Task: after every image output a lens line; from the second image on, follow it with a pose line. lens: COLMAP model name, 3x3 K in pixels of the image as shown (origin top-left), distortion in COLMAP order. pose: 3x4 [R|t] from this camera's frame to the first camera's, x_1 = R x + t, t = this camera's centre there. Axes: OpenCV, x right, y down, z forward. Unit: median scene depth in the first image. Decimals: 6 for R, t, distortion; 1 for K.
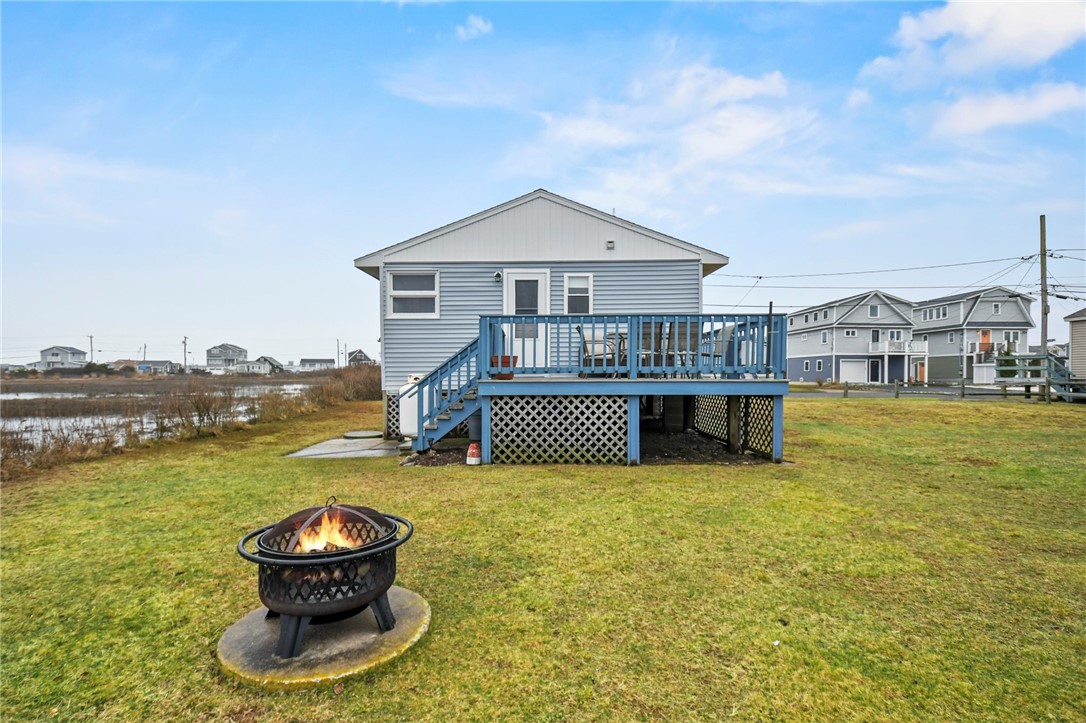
lens RADIAL K [[476.3, 0, 533.8], [0, 476.3, 386.2], [0, 0, 1]] dist [0.026269, -0.022206]
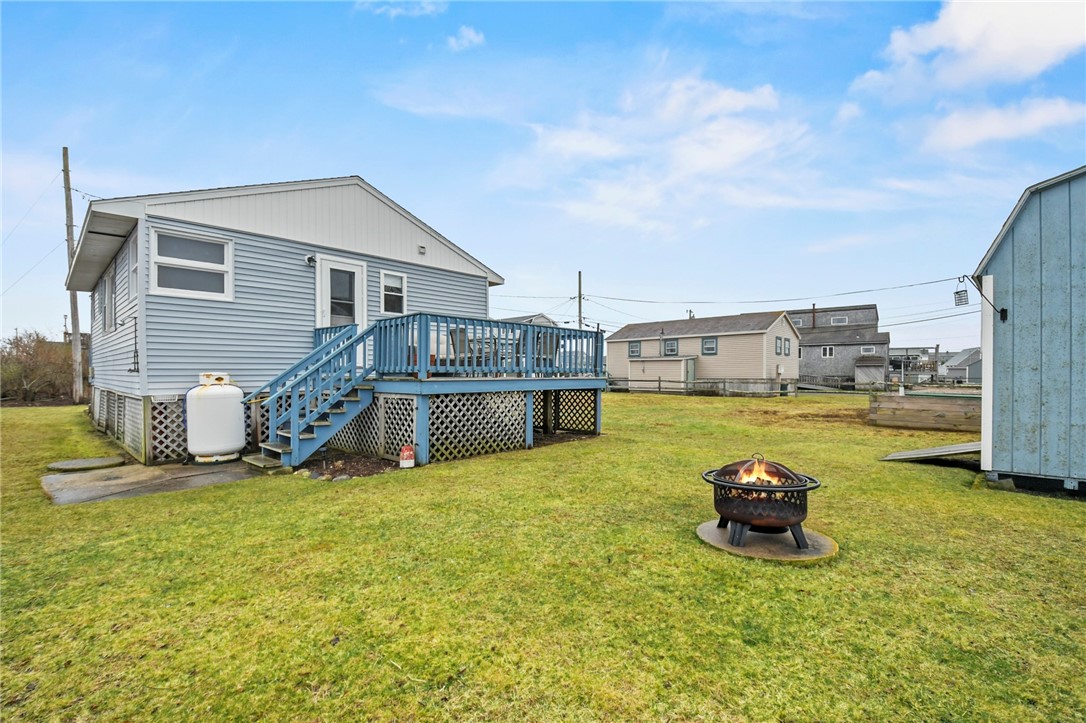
lens RADIAL K [[481.8, 0, 543.0], [0, 481.8, 378.1], [0, 0, 1]] dist [0.011268, -0.013105]
pose [[0.673779, -0.004299, 0.738920, -0.482894], [0.016973, 0.999809, -0.009659, -0.000428], [-0.738738, 0.019050, 0.673723, 0.105741]]
